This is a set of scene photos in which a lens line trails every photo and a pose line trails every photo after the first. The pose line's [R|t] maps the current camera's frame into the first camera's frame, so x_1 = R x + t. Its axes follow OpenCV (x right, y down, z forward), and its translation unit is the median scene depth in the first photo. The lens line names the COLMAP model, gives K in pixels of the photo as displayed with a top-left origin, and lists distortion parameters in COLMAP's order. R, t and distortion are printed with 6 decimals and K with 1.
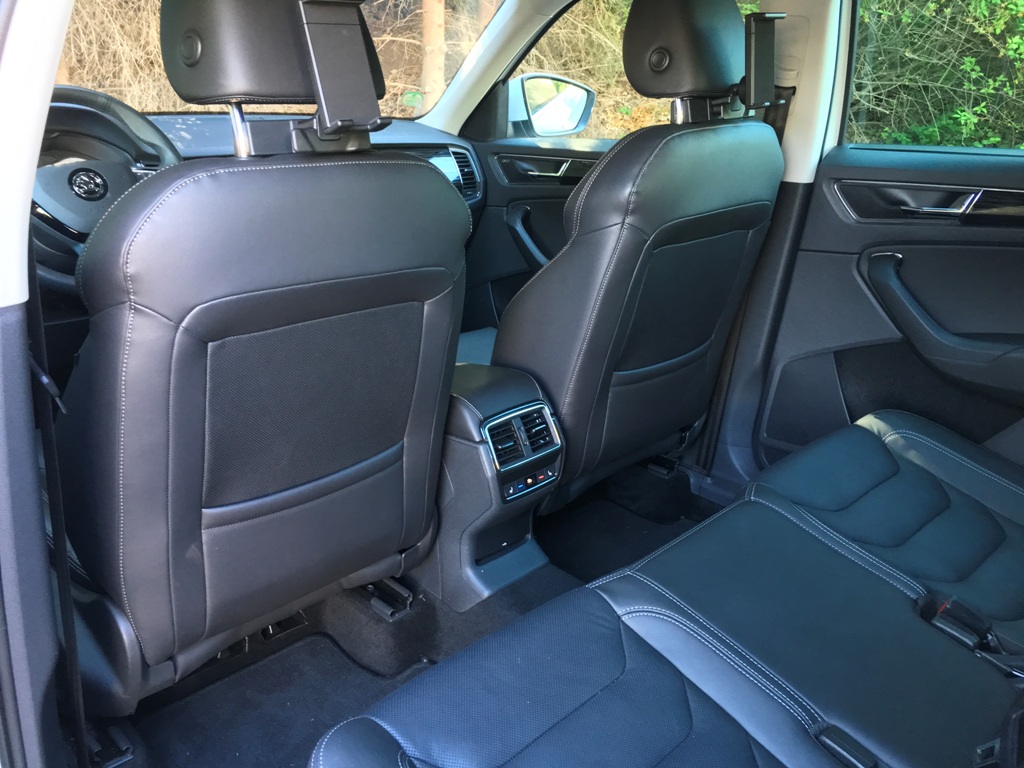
lens RADIAL K [[874.8, 0, 513.6], [0, 874.8, 379.3], [0, 0, 1]] dist [0.080742, -0.120319]
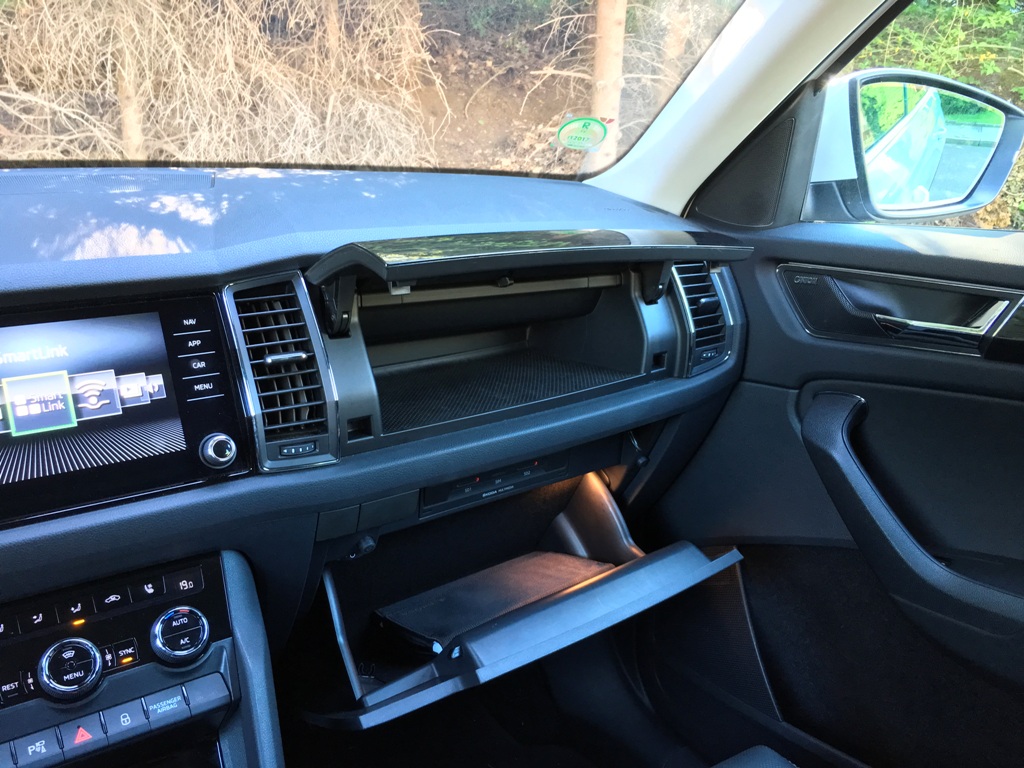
lens RADIAL K [[876.5, 0, 511.1], [0, 876.5, 380.9], [0, 0, 1]] dist [0.081719, -0.127995]
pose [[0.984039, 0.042712, -0.172752, -0.067386], [-0.052139, 0.997367, -0.050403, -0.170241], [0.170144, 0.058606, 0.983675, 0.565375]]
